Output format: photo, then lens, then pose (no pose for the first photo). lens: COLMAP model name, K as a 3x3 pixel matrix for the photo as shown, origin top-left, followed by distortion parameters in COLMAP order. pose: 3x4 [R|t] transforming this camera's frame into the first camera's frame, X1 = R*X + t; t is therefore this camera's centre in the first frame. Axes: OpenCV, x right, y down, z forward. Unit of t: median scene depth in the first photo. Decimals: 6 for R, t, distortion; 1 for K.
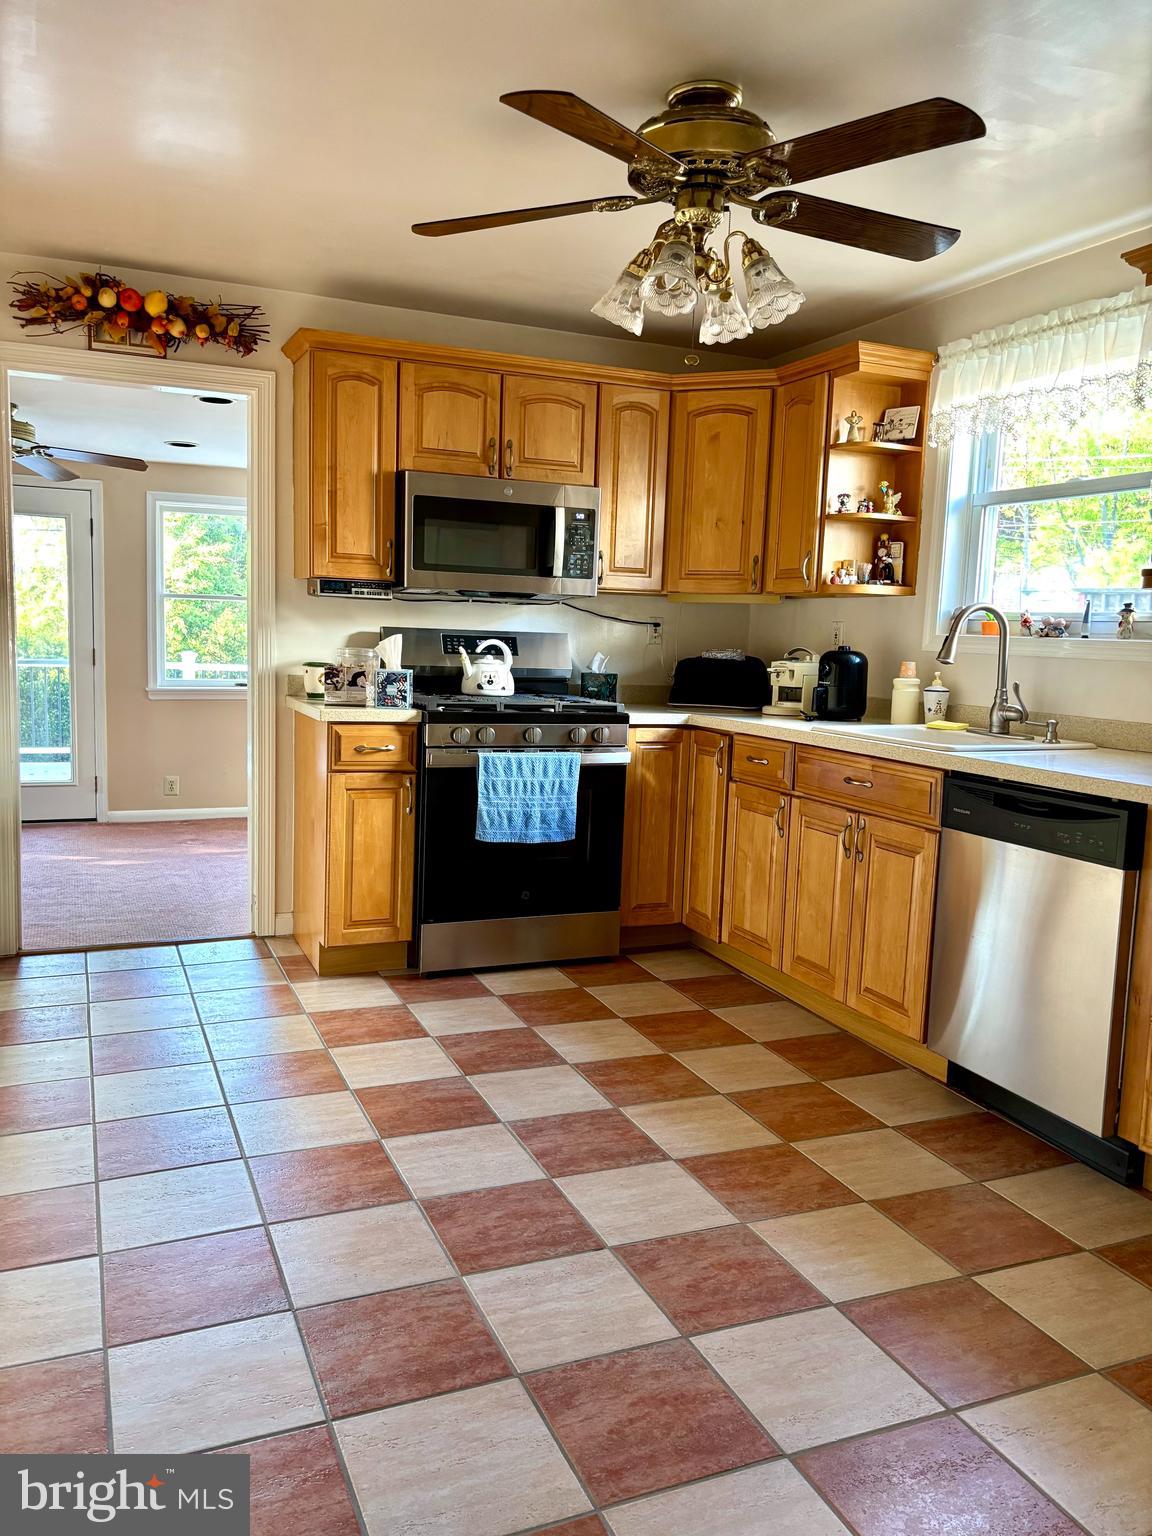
lens RADIAL K [[1163.3, 0, 567.9], [0, 1163.3, 762.3], [0, 0, 1]] dist [-0.001594, -0.009745]
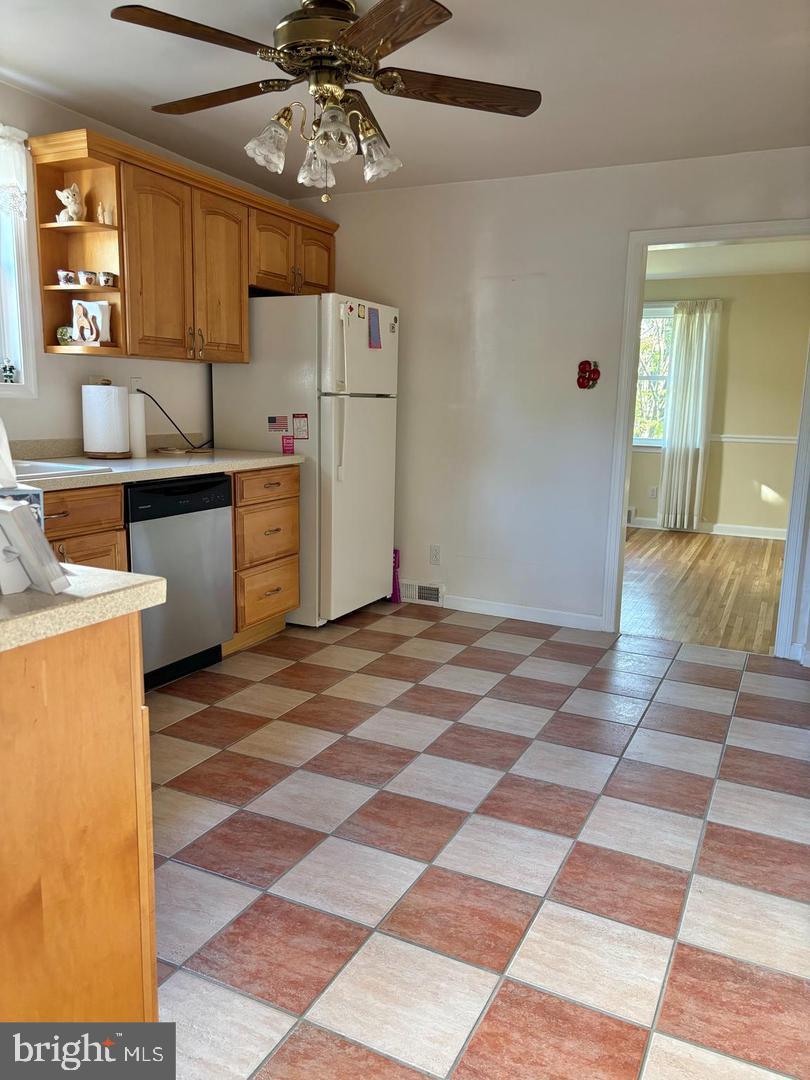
lens RADIAL K [[817.9, 0, 398.0], [0, 817.9, 542.0], [0, 0, 1]] dist [-0.001594, -0.009745]
pose [[-0.645989, -0.176676, 0.742620, -0.712390], [0.054796, 0.959605, 0.275964, -0.200830], [-0.761378, 0.218962, -0.610213, 1.539428]]
